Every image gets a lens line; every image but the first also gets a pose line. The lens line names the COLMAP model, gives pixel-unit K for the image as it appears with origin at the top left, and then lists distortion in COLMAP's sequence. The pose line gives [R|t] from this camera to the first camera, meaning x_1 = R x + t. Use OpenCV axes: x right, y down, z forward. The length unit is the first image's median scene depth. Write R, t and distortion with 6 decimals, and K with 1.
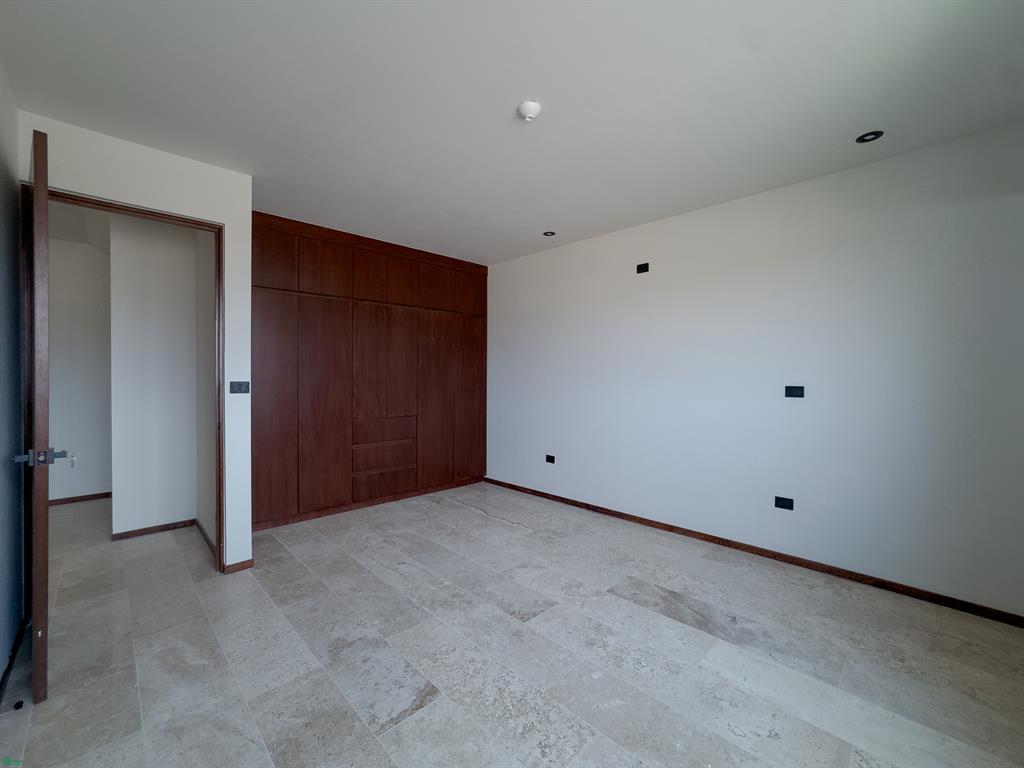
lens RADIAL K [[436.0, 0, 508.0], [0, 436.0, 386.0], [0, 0, 1]] dist [-0.040061, 0.018754]
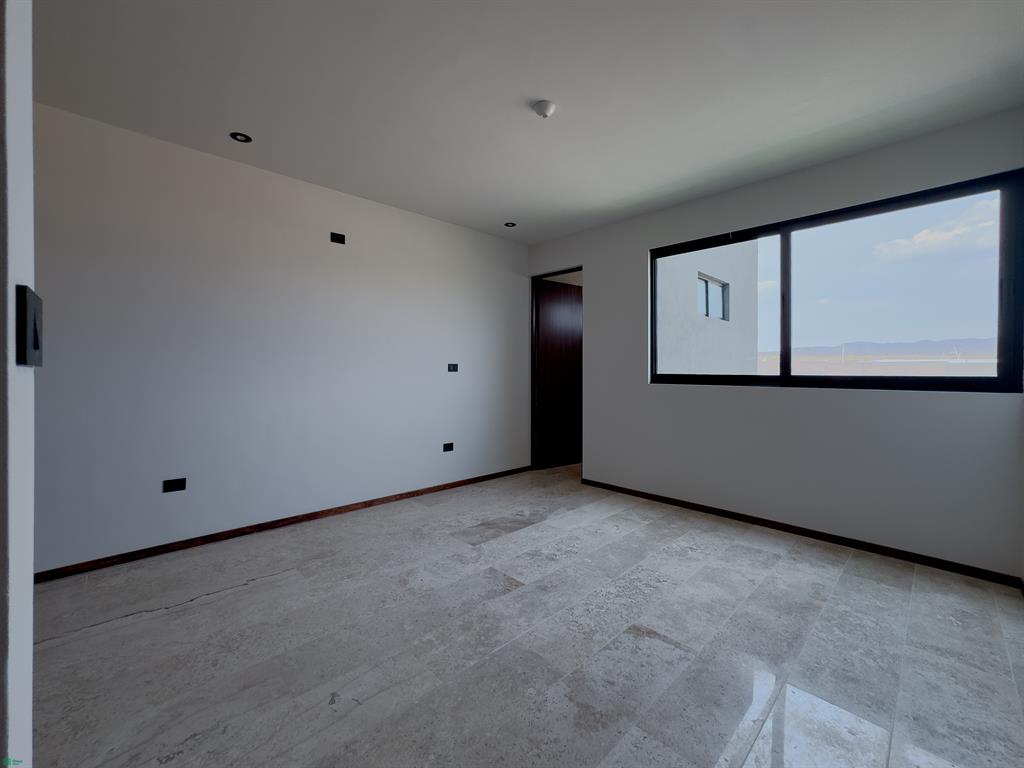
lens RADIAL K [[436.0, 0, 508.0], [0, 436.0, 386.0], [0, 0, 1]] dist [-0.040061, 0.018754]
pose [[-0.019835, -0.035411, 0.999176, -0.927898], [0.017954, 0.999199, 0.035768, 0.028492], [-0.999642, 0.018649, -0.019184, 0.985083]]
